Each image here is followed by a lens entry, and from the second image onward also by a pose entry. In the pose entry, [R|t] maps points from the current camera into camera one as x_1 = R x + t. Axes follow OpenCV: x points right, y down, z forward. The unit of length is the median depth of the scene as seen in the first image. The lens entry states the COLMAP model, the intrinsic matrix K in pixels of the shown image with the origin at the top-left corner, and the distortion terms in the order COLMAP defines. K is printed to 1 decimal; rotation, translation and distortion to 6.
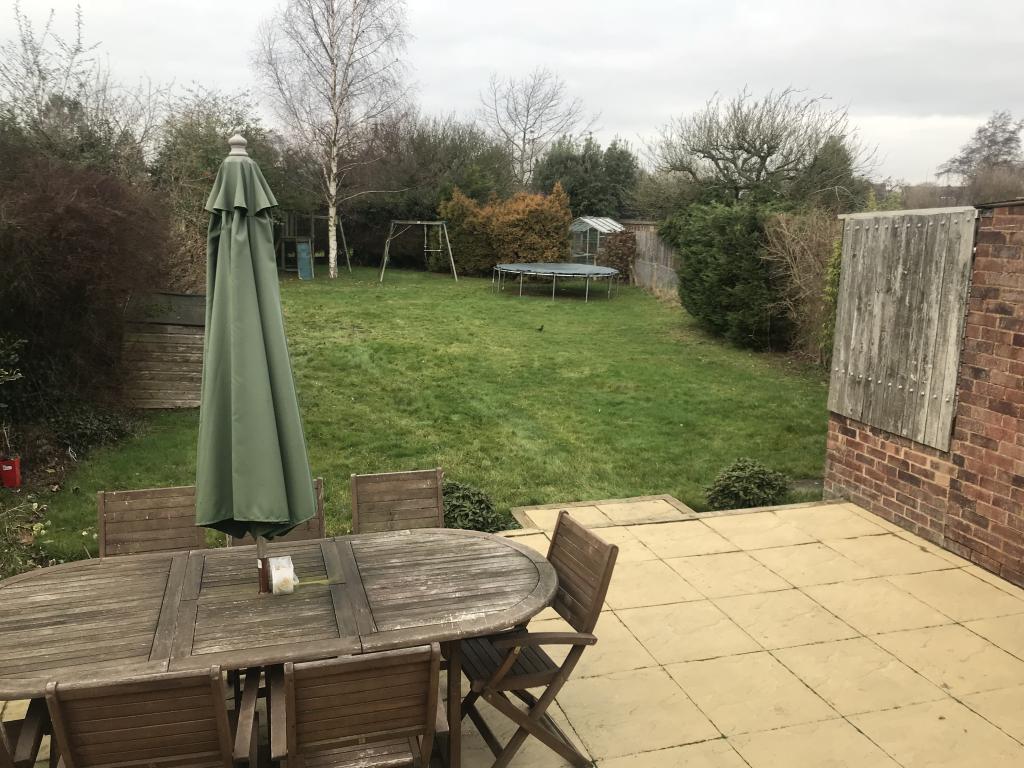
lens RADIAL K [[843.5, 0, 512.0], [0, 843.5, 384.0], [0, 0, 1]] dist [0.103981, -0.197817]
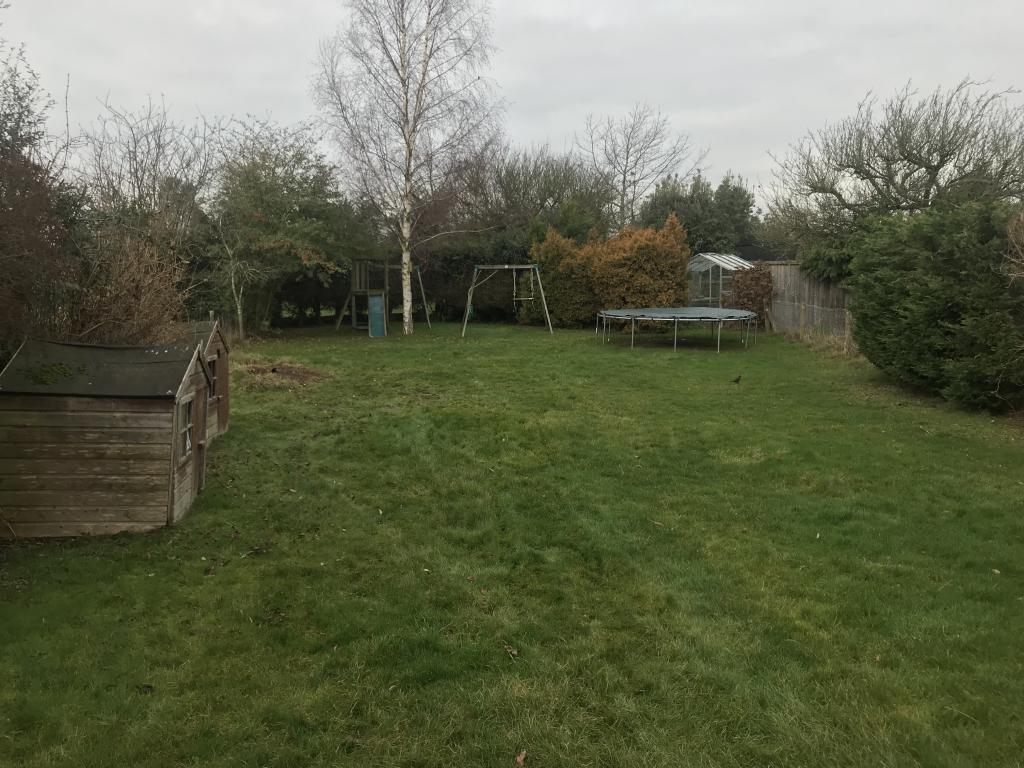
lens RADIAL K [[843.5, 0, 512.0], [0, 843.5, 384.0], [0, 0, 1]] dist [0.103981, -0.197817]
pose [[0.993196, -0.022379, -0.114281, -0.019002], [0.014075, 0.997236, -0.072955, -0.020820], [0.115598, 0.070850, 0.990766, 0.307038]]
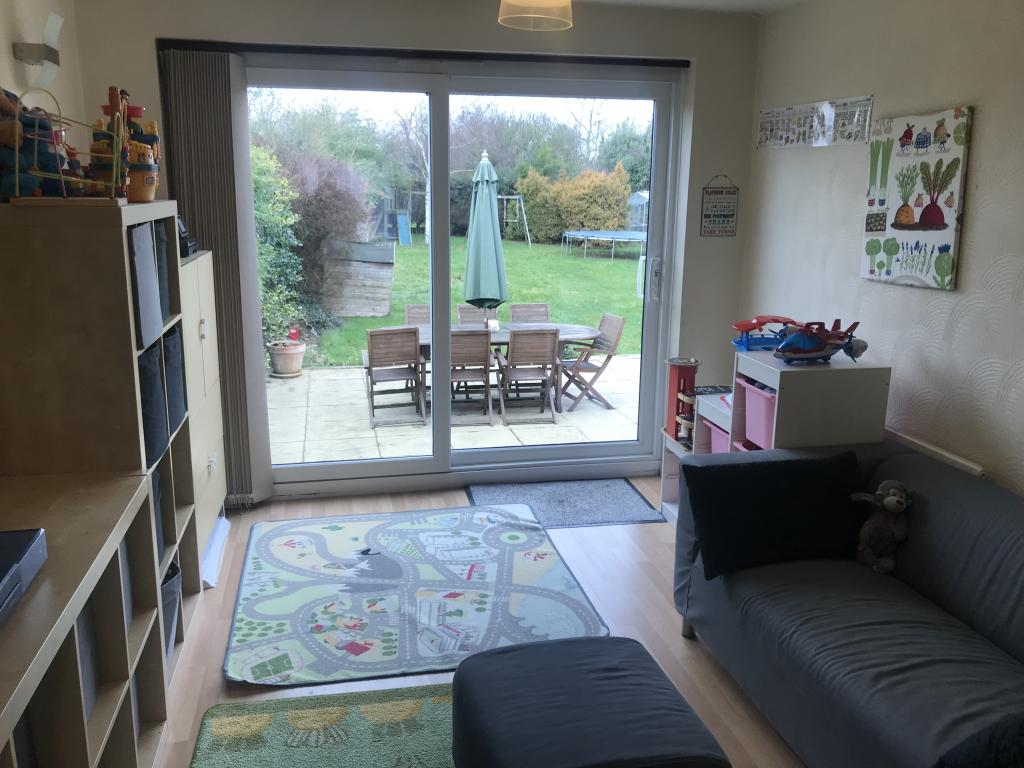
lens RADIAL K [[850.0, 0, 512.0], [0, 850.0, 384.0], [0, 0, 1]] dist [0.096299, -0.136724]
pose [[0.997272, 0.017249, -0.071775, -0.005088], [-0.015524, 0.999579, 0.024520, 0.074389], [0.072167, -0.023339, 0.997119, -0.347567]]
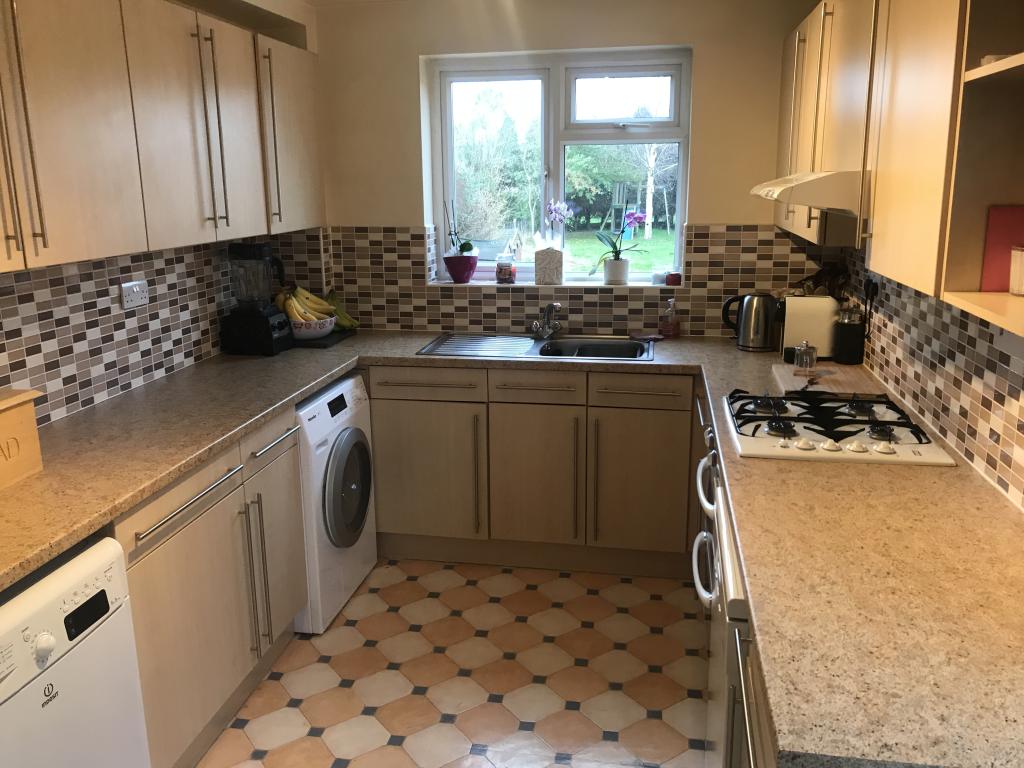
lens RADIAL K [[850.0, 0, 512.0], [0, 850.0, 384.0], [0, 0, 1]] dist [0.096299, -0.136724]
pose [[0.899546, 0.078325, -0.429746, 0.249593], [-0.064473, 0.996825, 0.046724, 0.054693], [0.432041, -0.014323, 0.901740, -0.249185]]
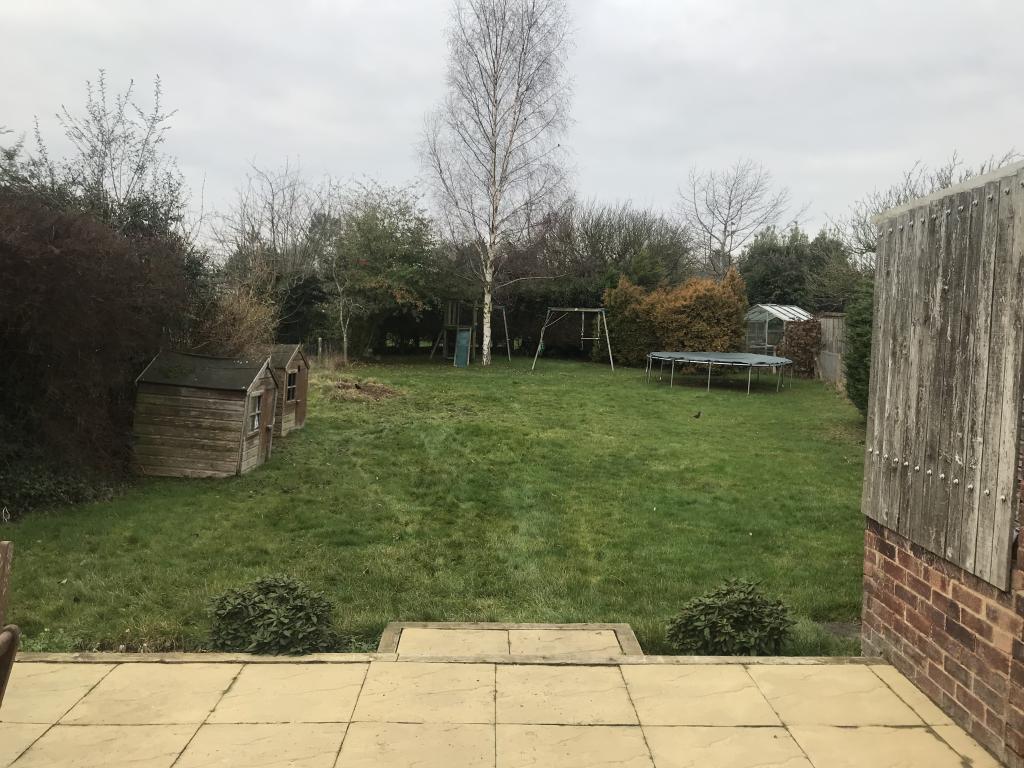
lens RADIAL K [[850.0, 0, 512.0], [0, 850.0, 384.0], [0, 0, 1]] dist [0.096299, -0.136724]
pose [[0.964702, 0.023007, -0.262339, 0.130735], [-0.054714, 0.991949, -0.114207, 0.010301], [0.257599, 0.124529, 0.958194, 0.135137]]
